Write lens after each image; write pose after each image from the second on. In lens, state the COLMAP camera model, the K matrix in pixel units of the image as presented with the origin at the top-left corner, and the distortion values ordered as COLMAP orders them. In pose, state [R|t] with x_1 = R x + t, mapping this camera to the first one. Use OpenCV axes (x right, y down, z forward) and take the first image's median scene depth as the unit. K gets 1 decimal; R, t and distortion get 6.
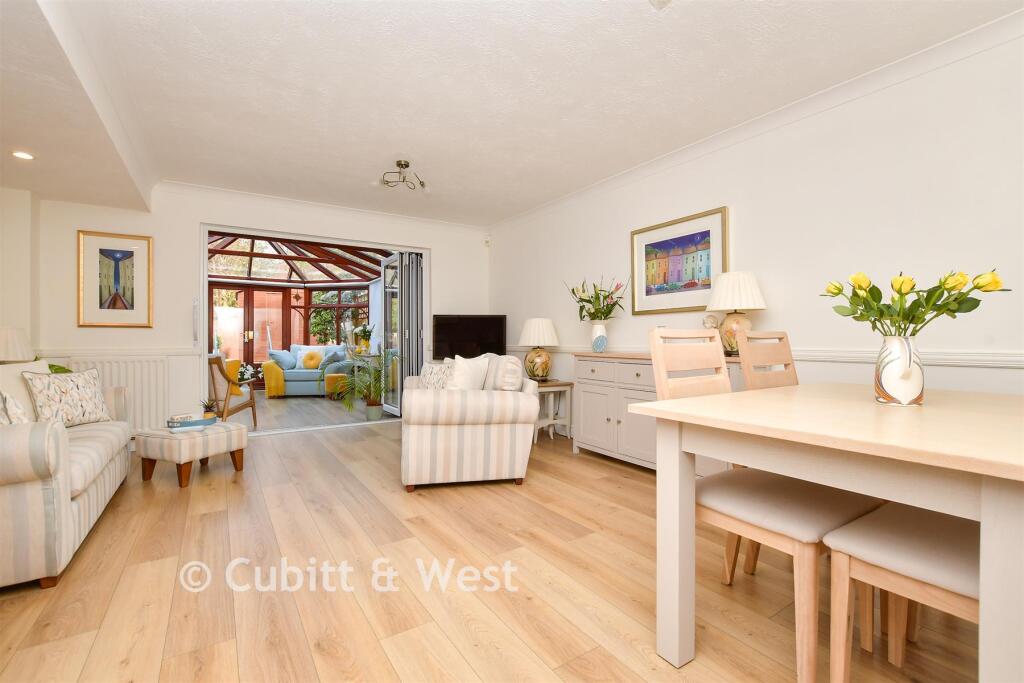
lens RADIAL K [[446.6, 0, 512.0], [0, 446.6, 341.5], [0, 0, 1]] dist [-0.002641, -0.000326]
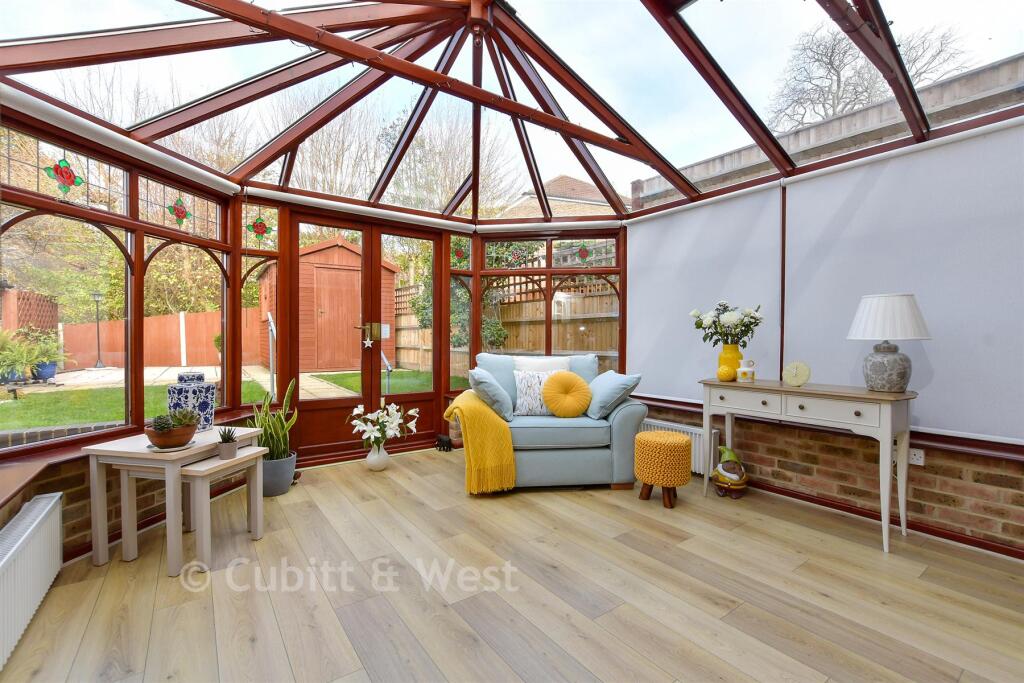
lens RADIAL K [[446.6, 0, 512.0], [0, 446.6, 341.5], [0, 0, 1]] dist [-0.002641, -0.000326]
pose [[0.998739, 0.000681, 0.050190, -0.469099], [-0.001046, 0.999973, 0.007256, -0.008097], [-0.050184, -0.007300, 0.998713, 0.541606]]
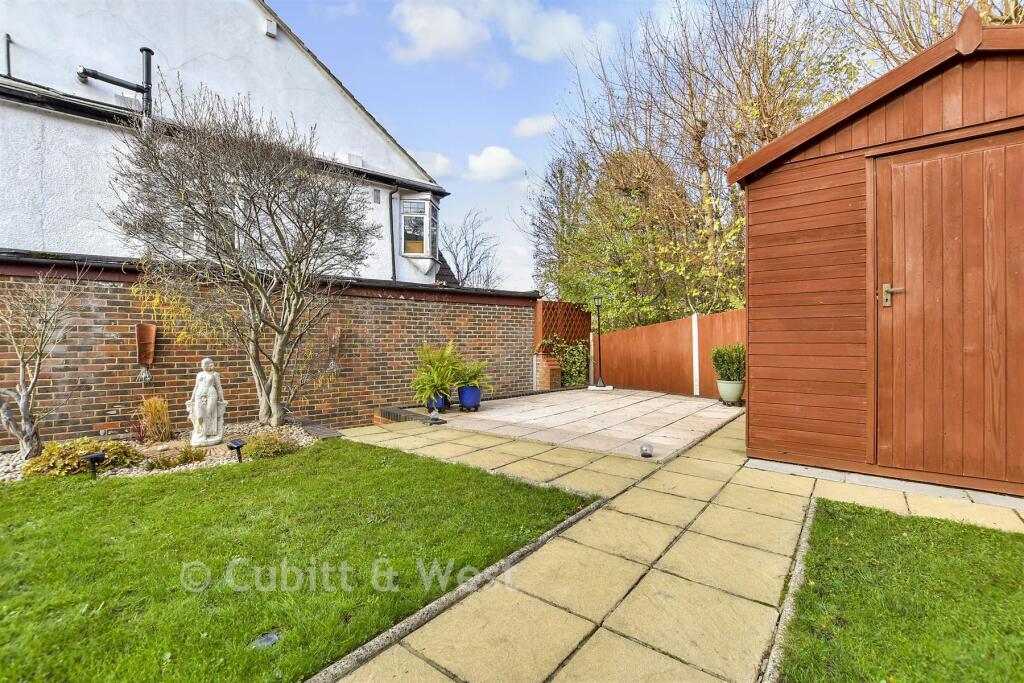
lens RADIAL K [[446.6, 0, 512.0], [0, 446.6, 341.5], [0, 0, 1]] dist [-0.002641, -0.000326]
pose [[0.329415, 0.008562, -0.944147, -0.537437], [-0.004785, 0.999961, 0.007398, -0.017941], [0.944173, 0.002081, 0.329443, 0.816436]]
